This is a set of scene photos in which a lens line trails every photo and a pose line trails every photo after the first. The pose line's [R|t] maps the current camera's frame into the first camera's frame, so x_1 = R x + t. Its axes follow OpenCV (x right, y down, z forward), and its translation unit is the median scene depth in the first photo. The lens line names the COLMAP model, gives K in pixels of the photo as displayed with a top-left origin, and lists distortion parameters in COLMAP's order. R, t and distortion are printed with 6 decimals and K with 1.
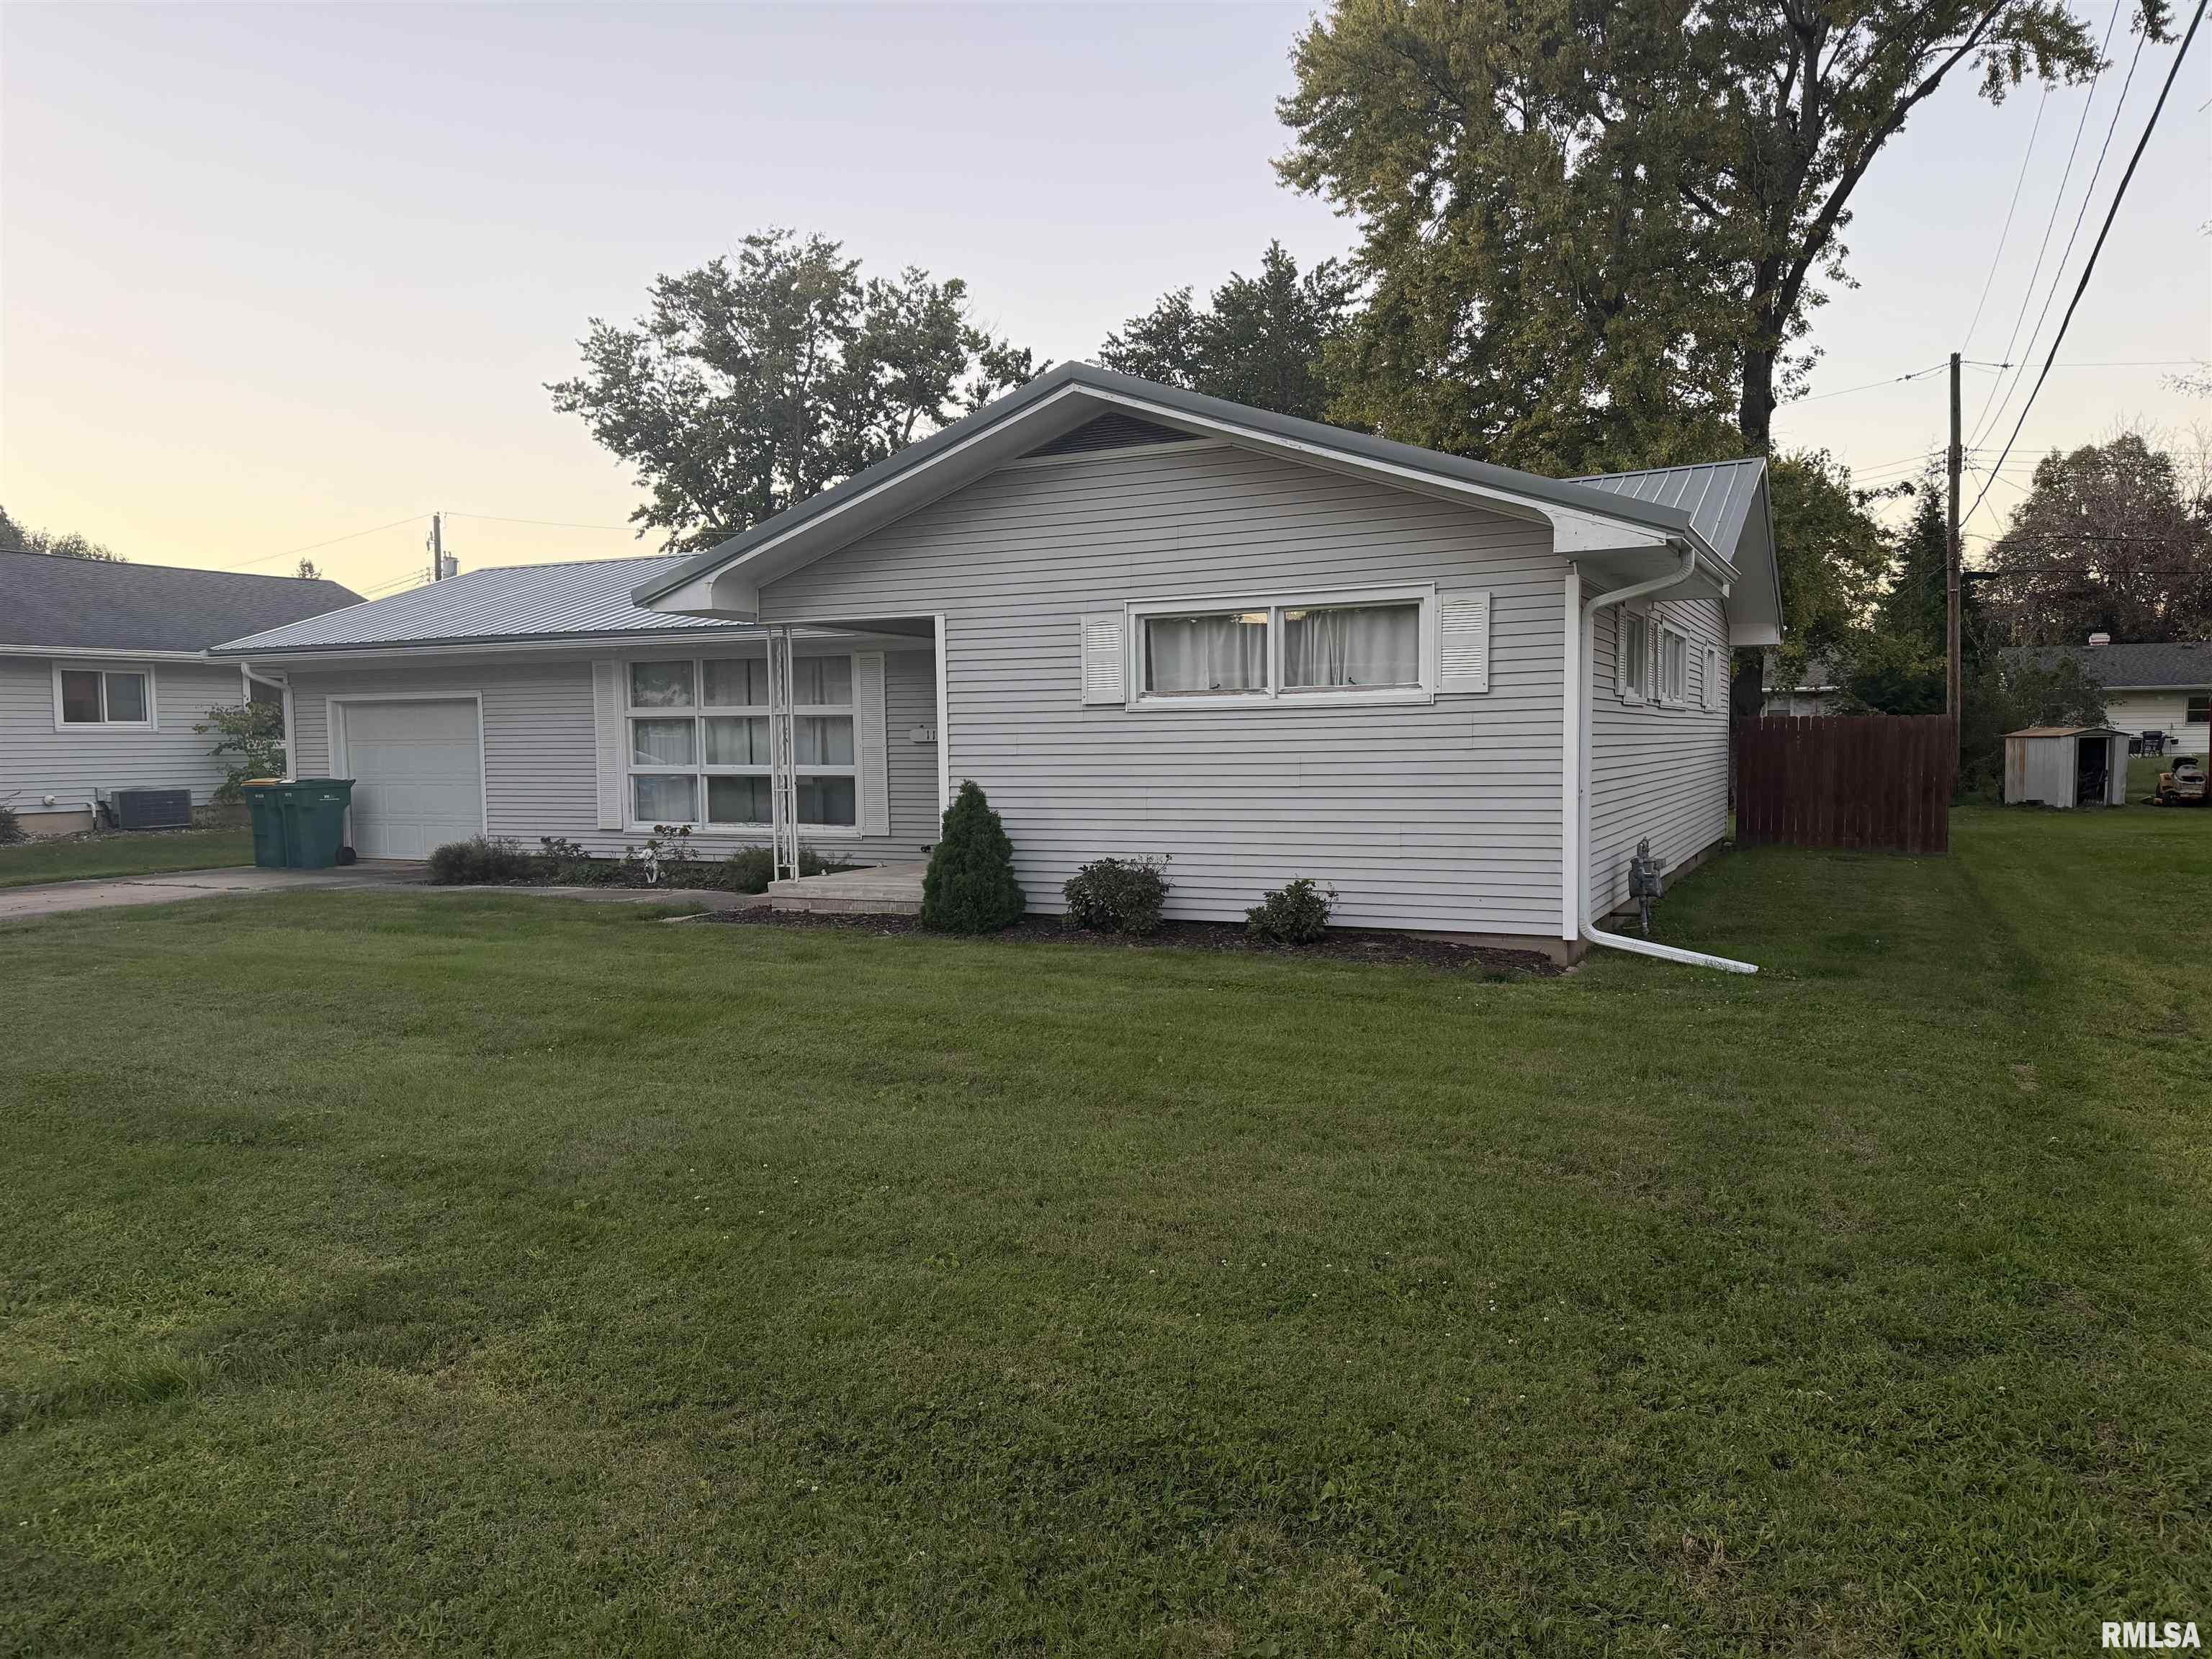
lens RADIAL K [[1567.0, 0, 1106.0], [0, 1567.0, 829.5], [0, 0, 1]] dist [0.061420, -0.057444]
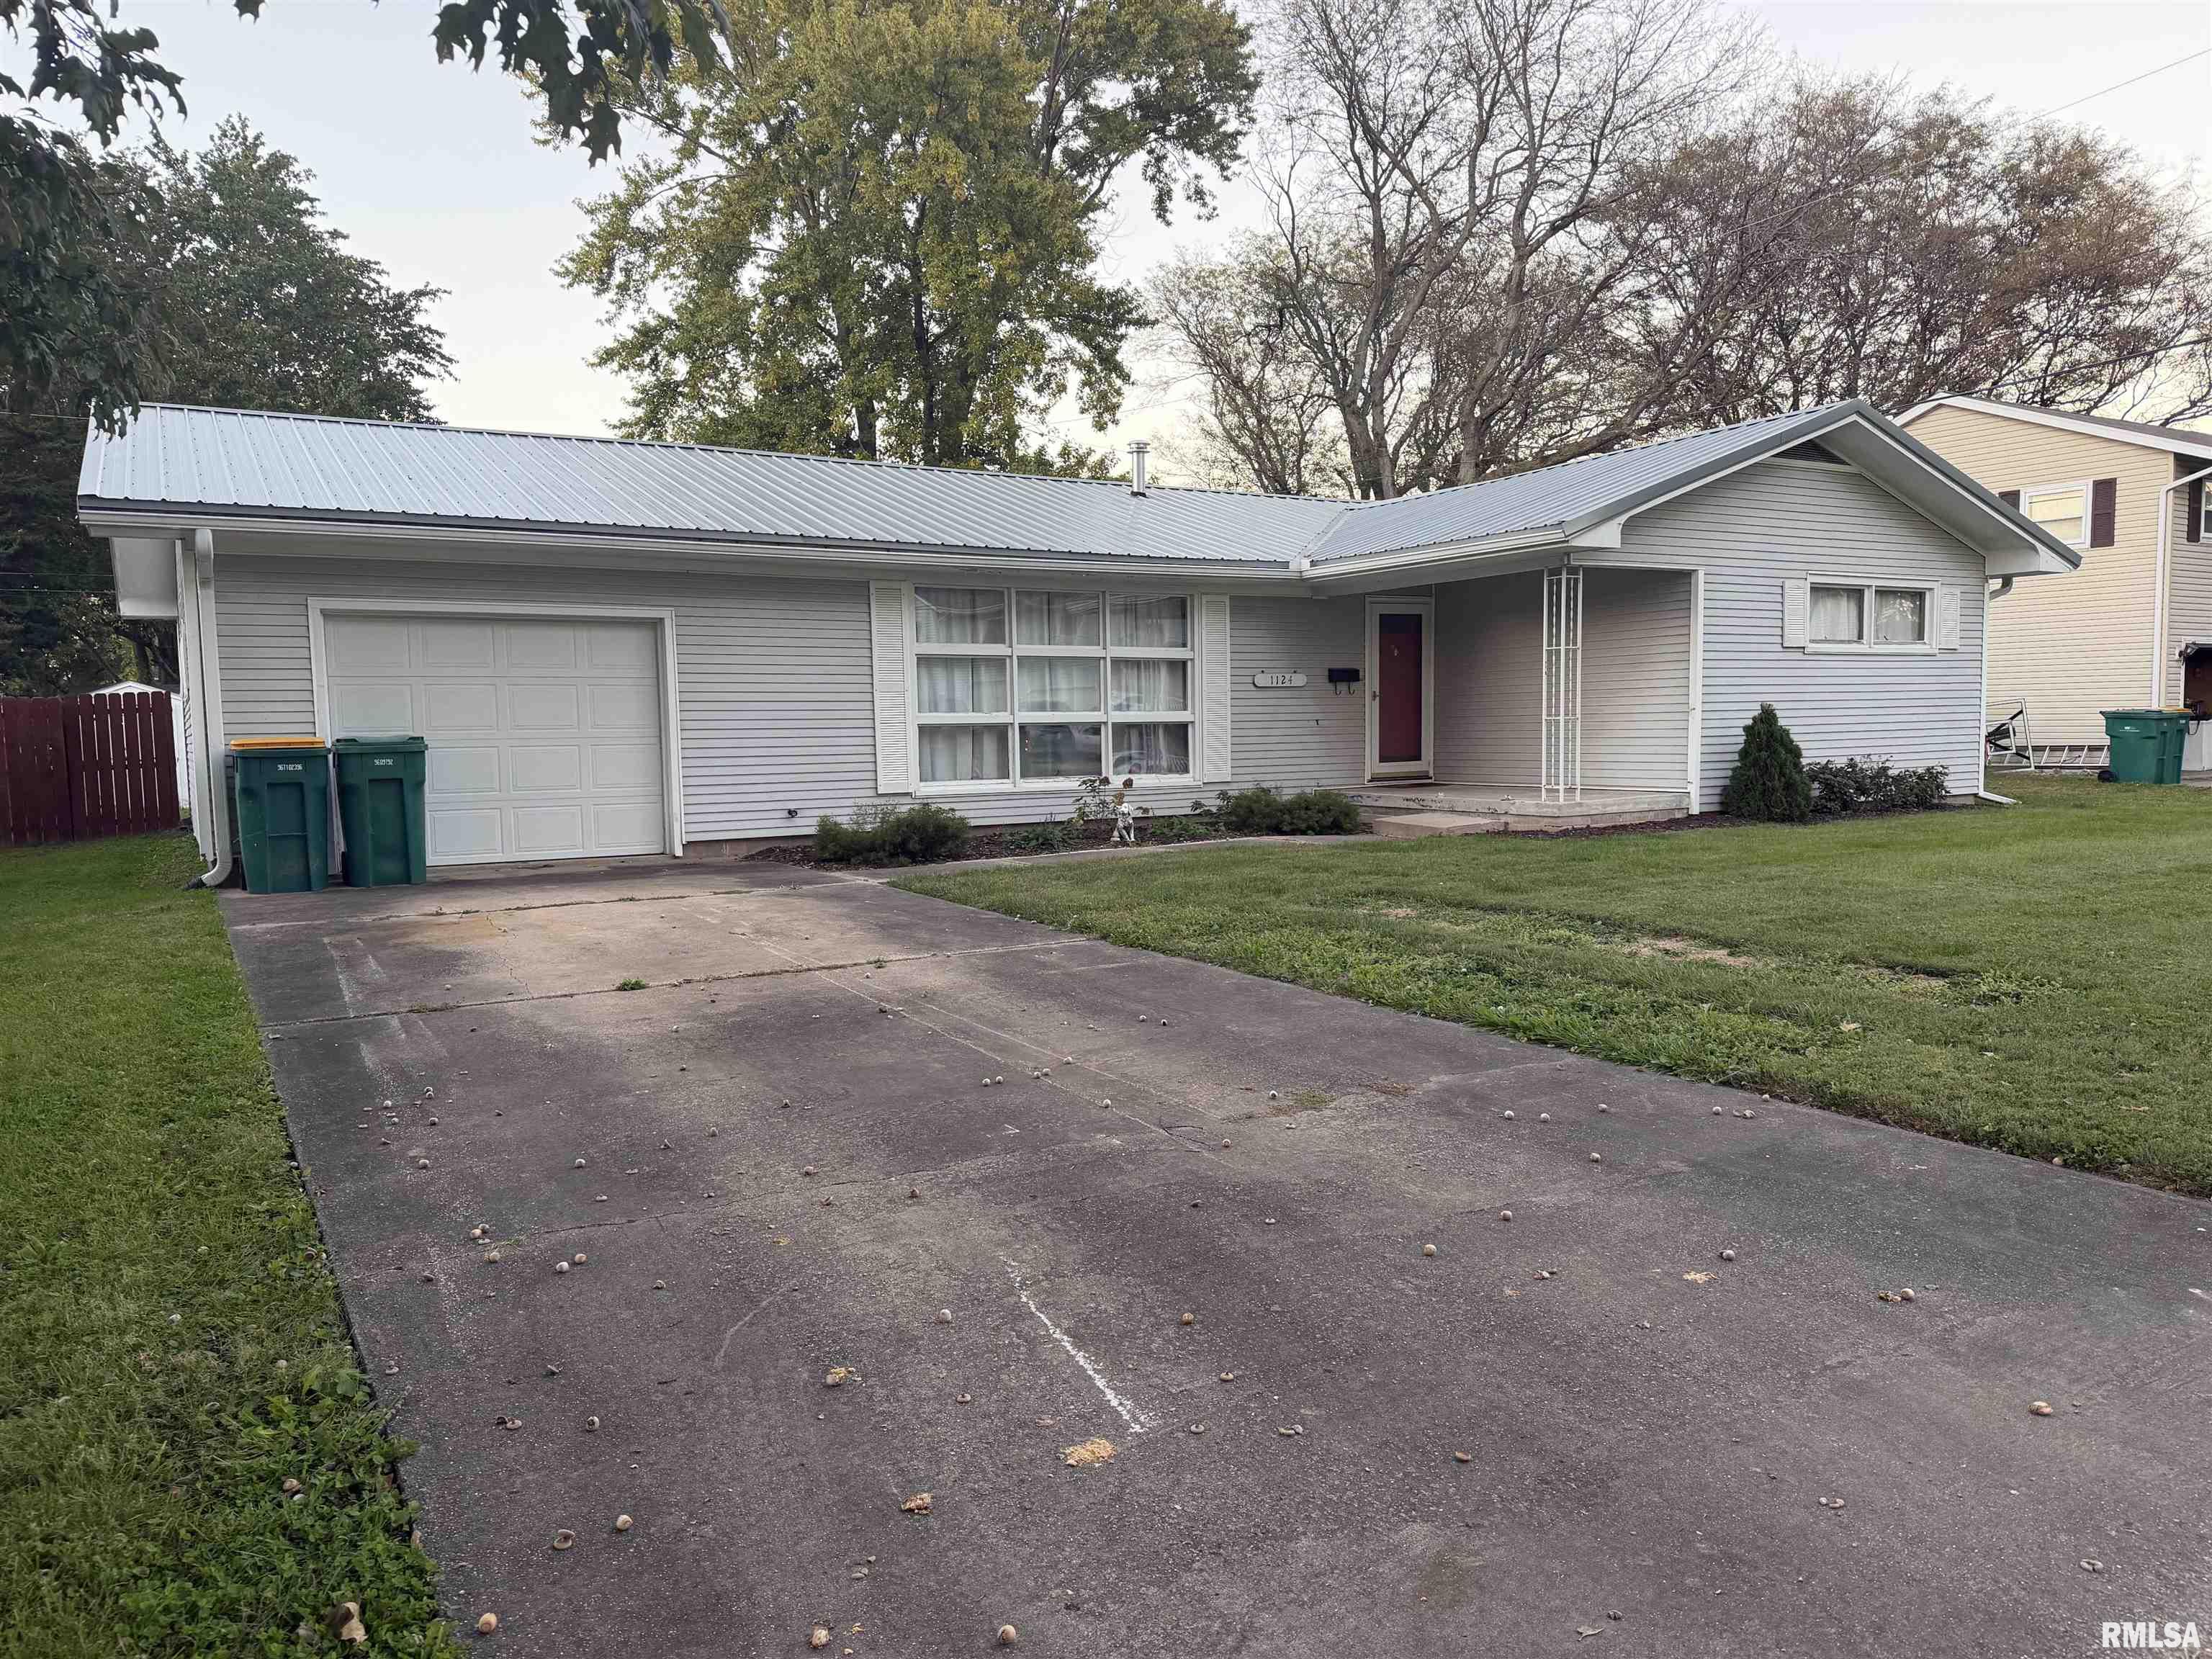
lens RADIAL K [[1567.0, 0, 1106.0], [0, 1567.0, 829.5], [0, 0, 1]] dist [0.061420, -0.057444]
pose [[0.546421, -0.053504, 0.835800, -0.975971], [0.057167, 0.998013, 0.026514, 0.003756], [-0.835557, 0.033293, 0.548394, 0.502515]]
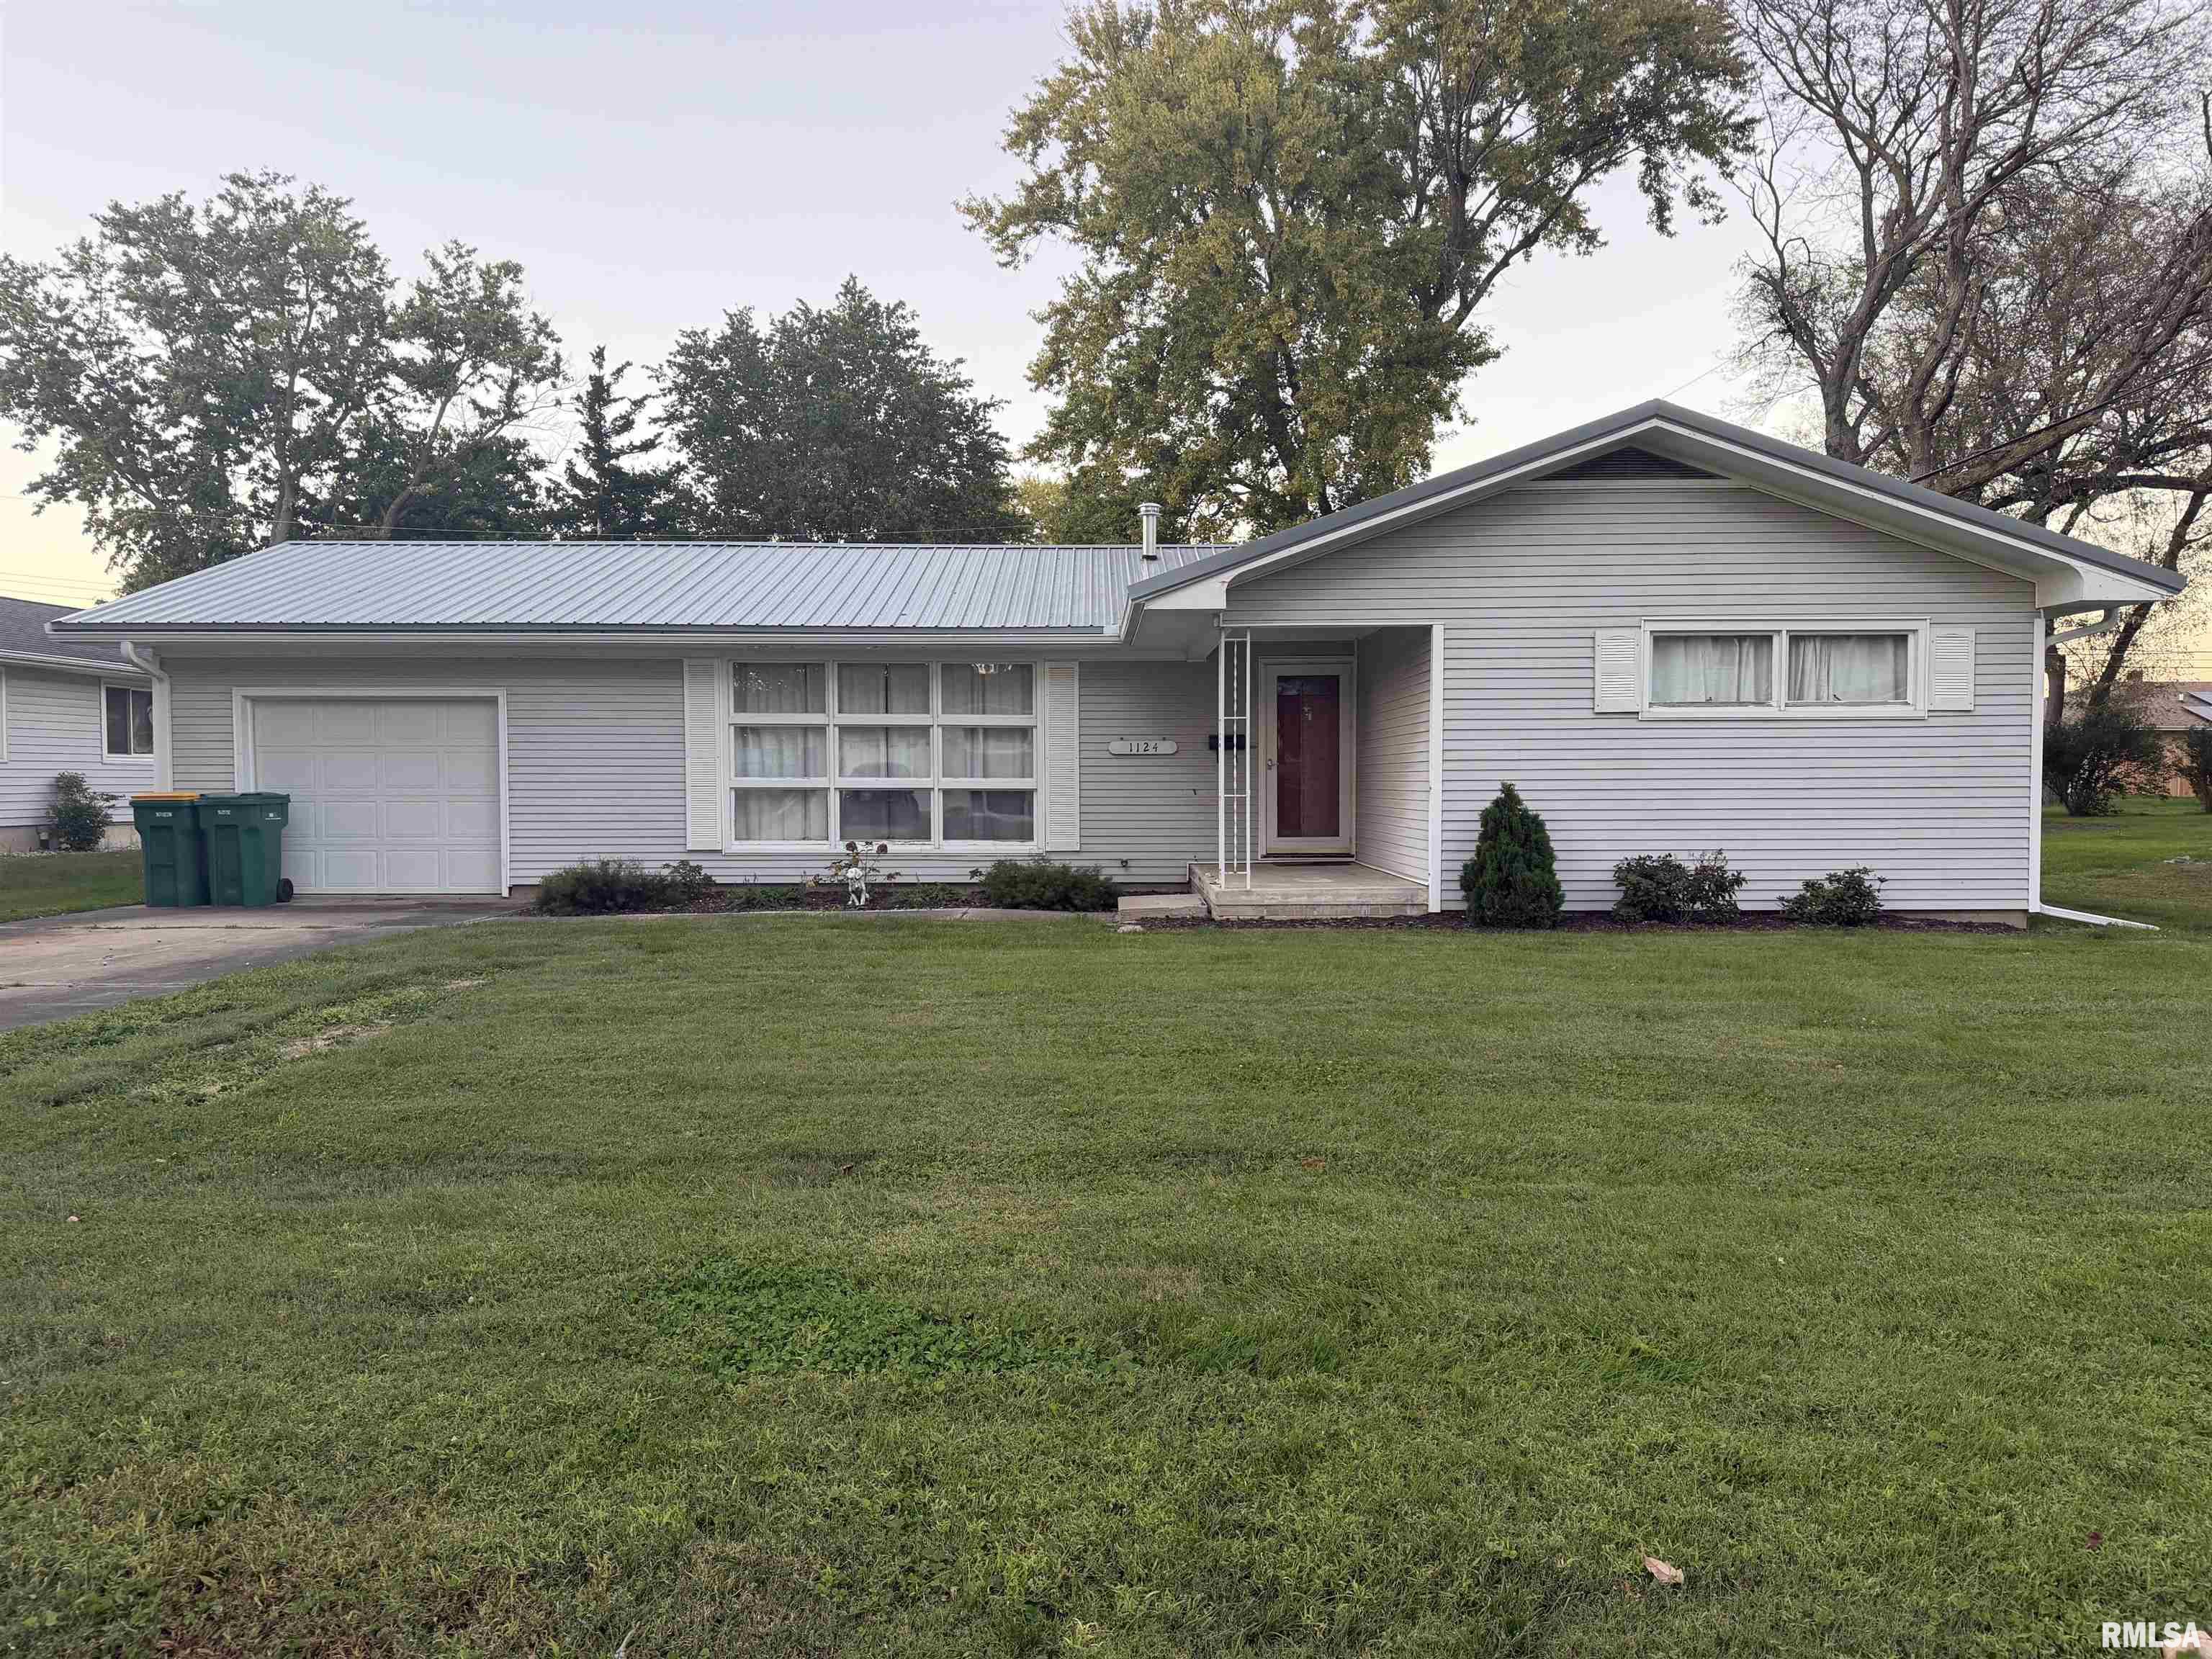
lens RADIAL K [[1551.7, 0, 1106.0], [0, 1551.7, 829.5], [0, 0, 1]] dist [0.051572, -0.057982]
pose [[0.896923, -0.005147, 0.442157, -0.527235], [0.016479, 0.999627, -0.021792, 0.011896], [-0.441880, 0.026832, 0.896673, 0.127273]]
